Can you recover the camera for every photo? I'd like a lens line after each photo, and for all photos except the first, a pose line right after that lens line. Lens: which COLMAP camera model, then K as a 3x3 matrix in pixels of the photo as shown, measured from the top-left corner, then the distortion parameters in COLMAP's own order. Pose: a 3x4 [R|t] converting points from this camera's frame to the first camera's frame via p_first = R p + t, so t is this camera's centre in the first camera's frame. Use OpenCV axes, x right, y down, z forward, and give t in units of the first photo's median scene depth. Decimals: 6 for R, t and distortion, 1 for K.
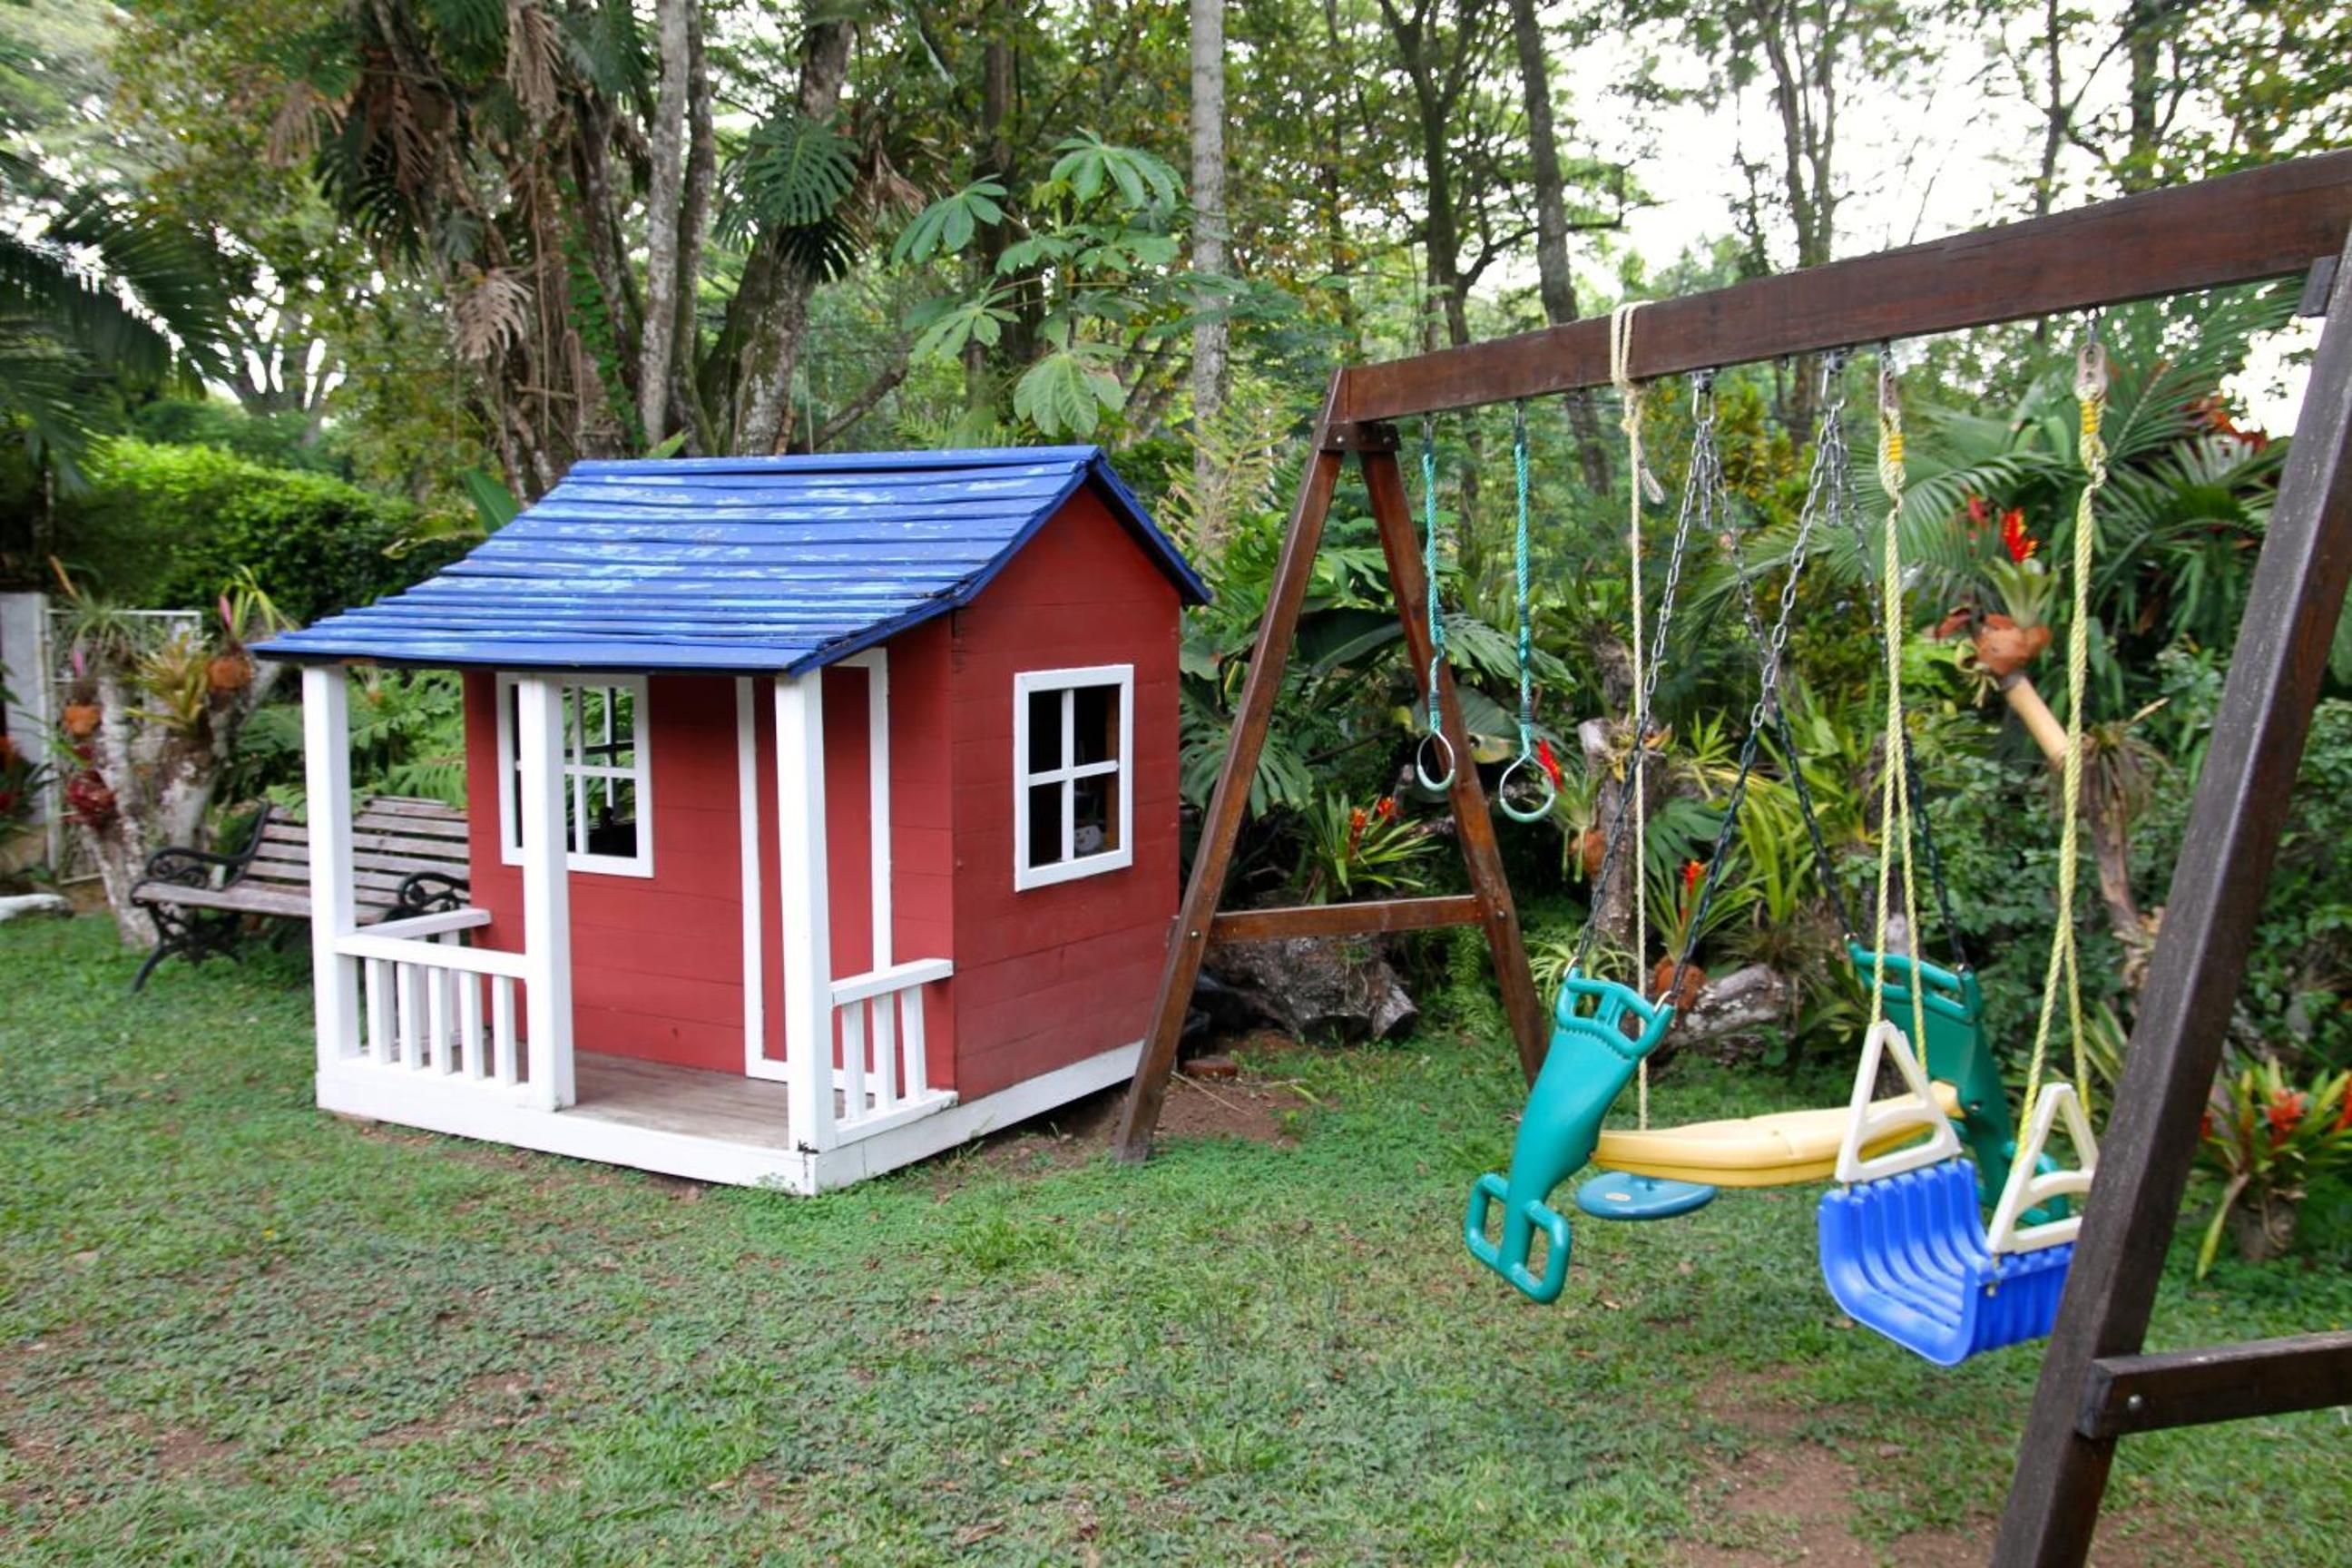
lens RADIAL K [[2219.0, 0, 1176.0], [0, 2219.0, 784.0], [0, 0, 1]] dist [-0.090511, 0.199668]
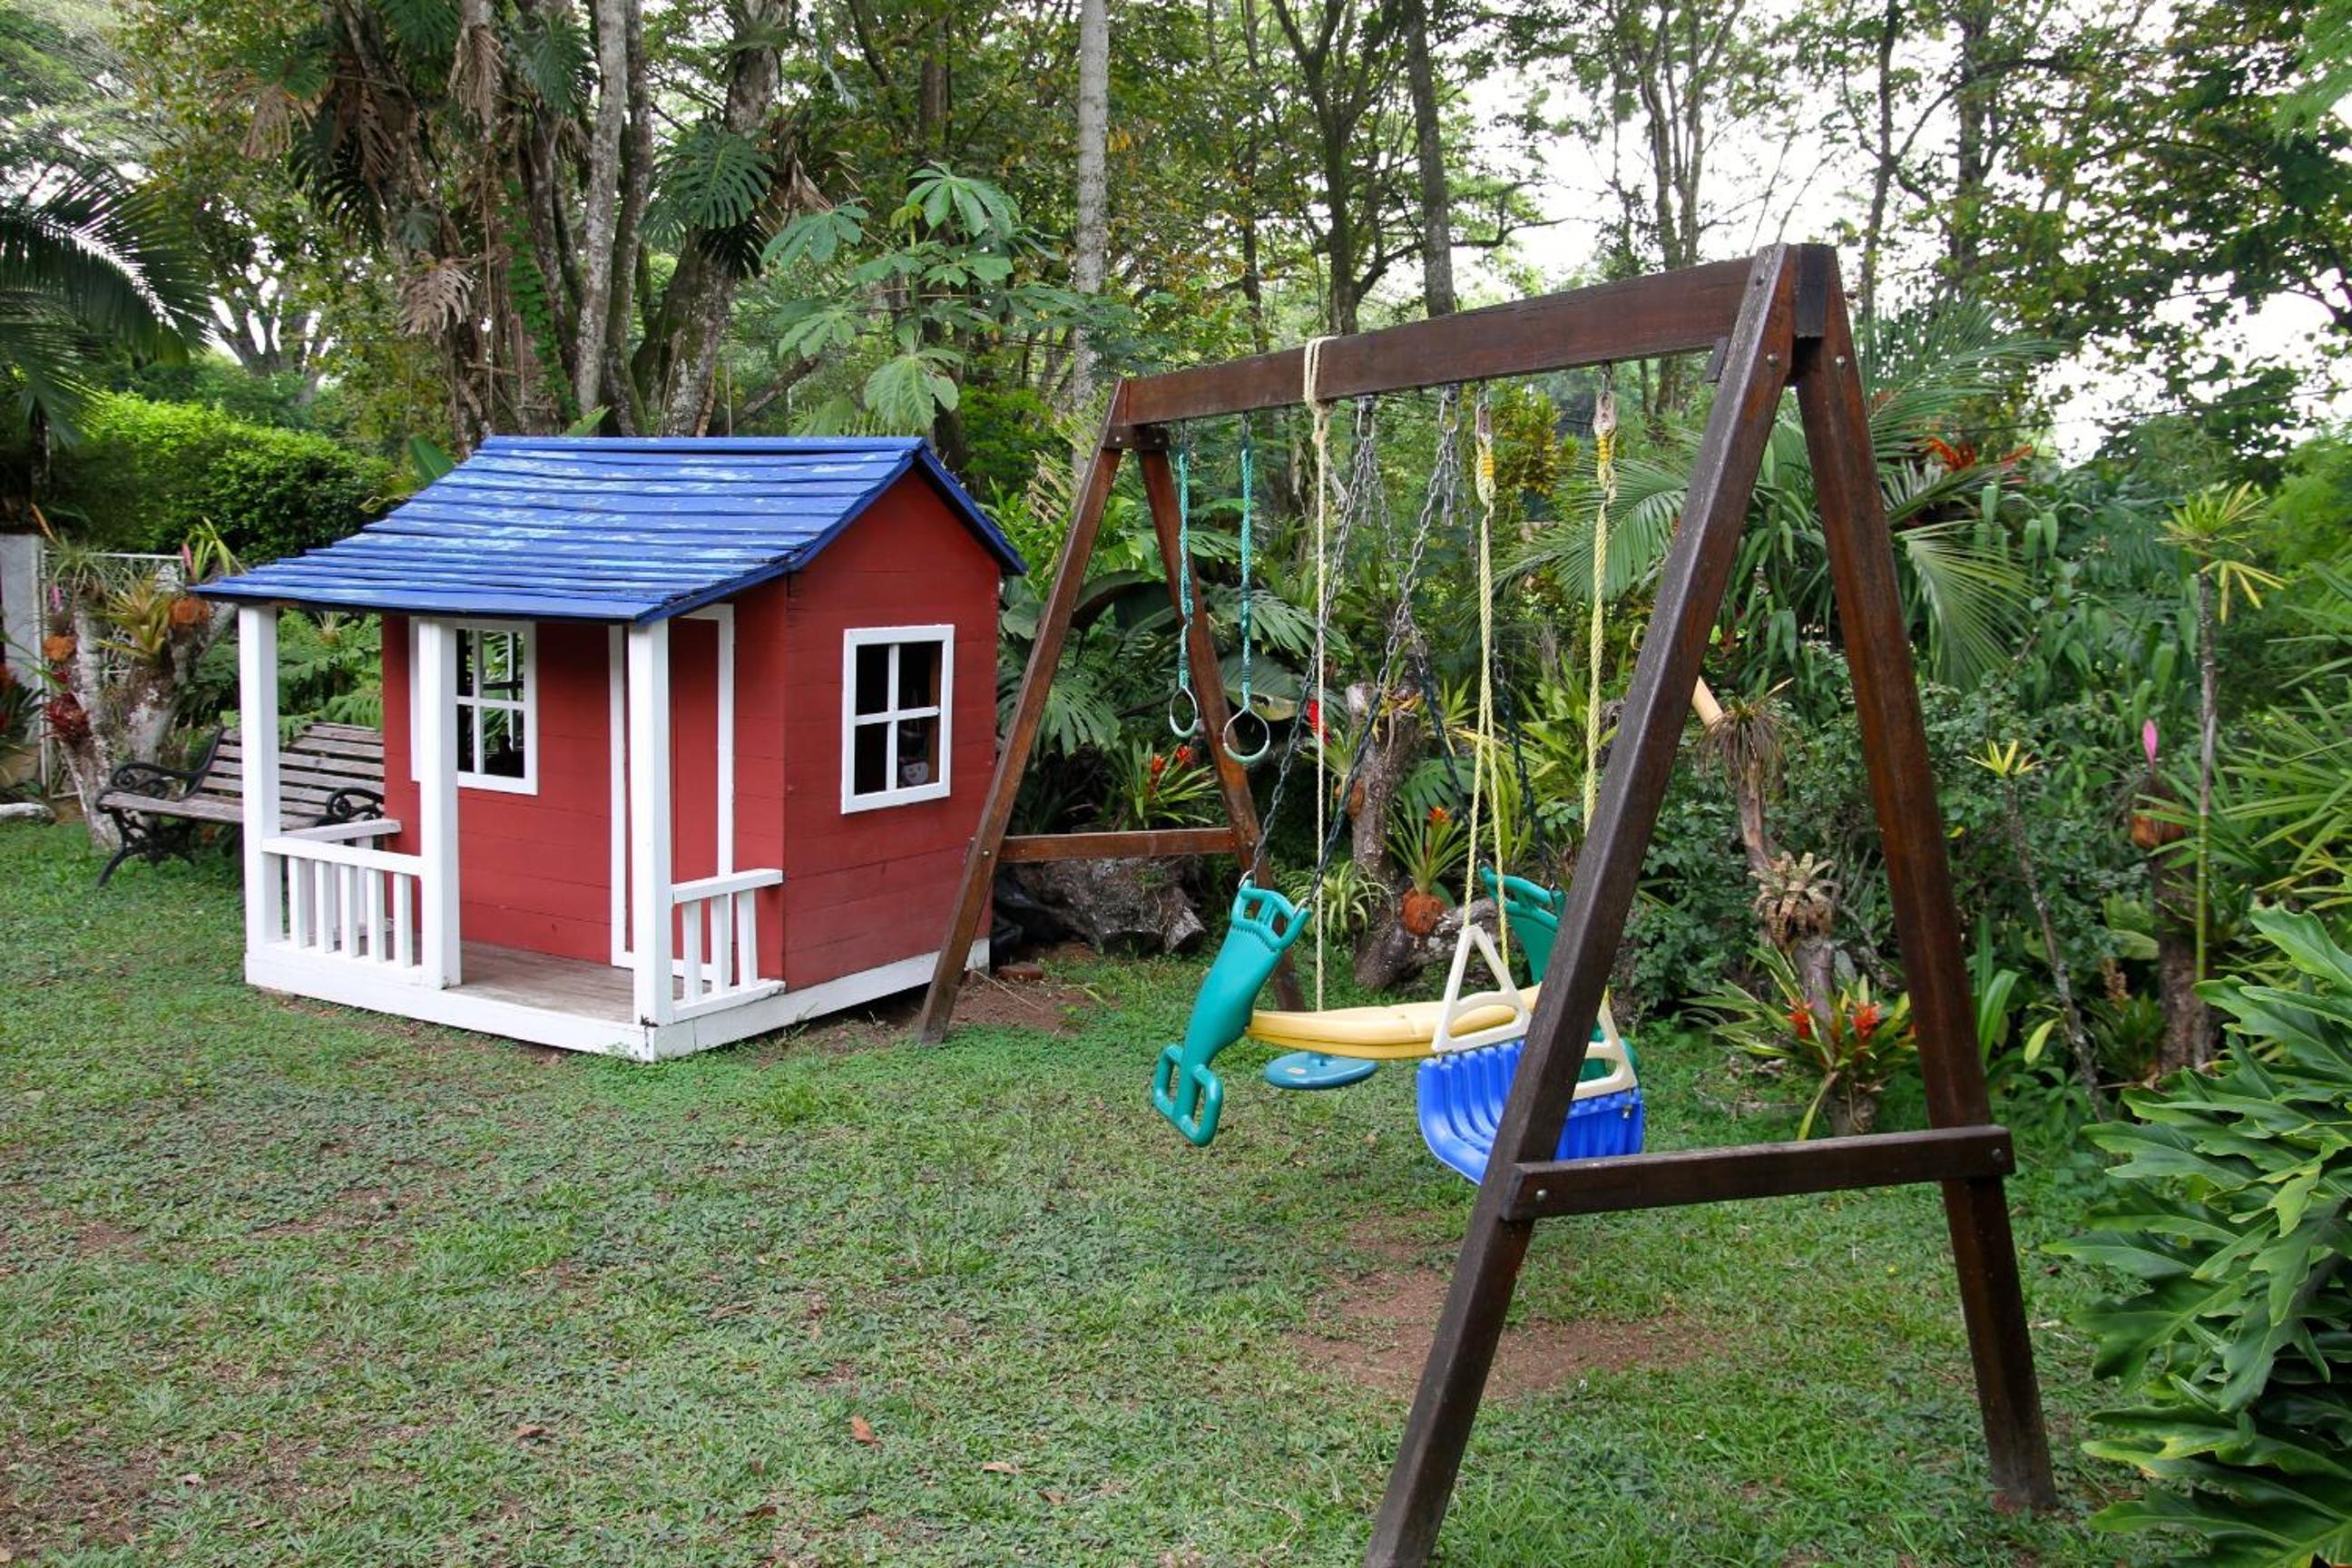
lens RADIAL K [[2052.8, 0, 1176.0], [0, 2052.8, 784.0], [0, 0, 1]] dist [-0.109094, 0.170323]
pose [[0.999122, 0.027183, 0.031895, 0.066316], [-0.027825, 0.999415, 0.019864, 0.005511], [-0.031336, -0.020734, 0.999294, -0.088058]]
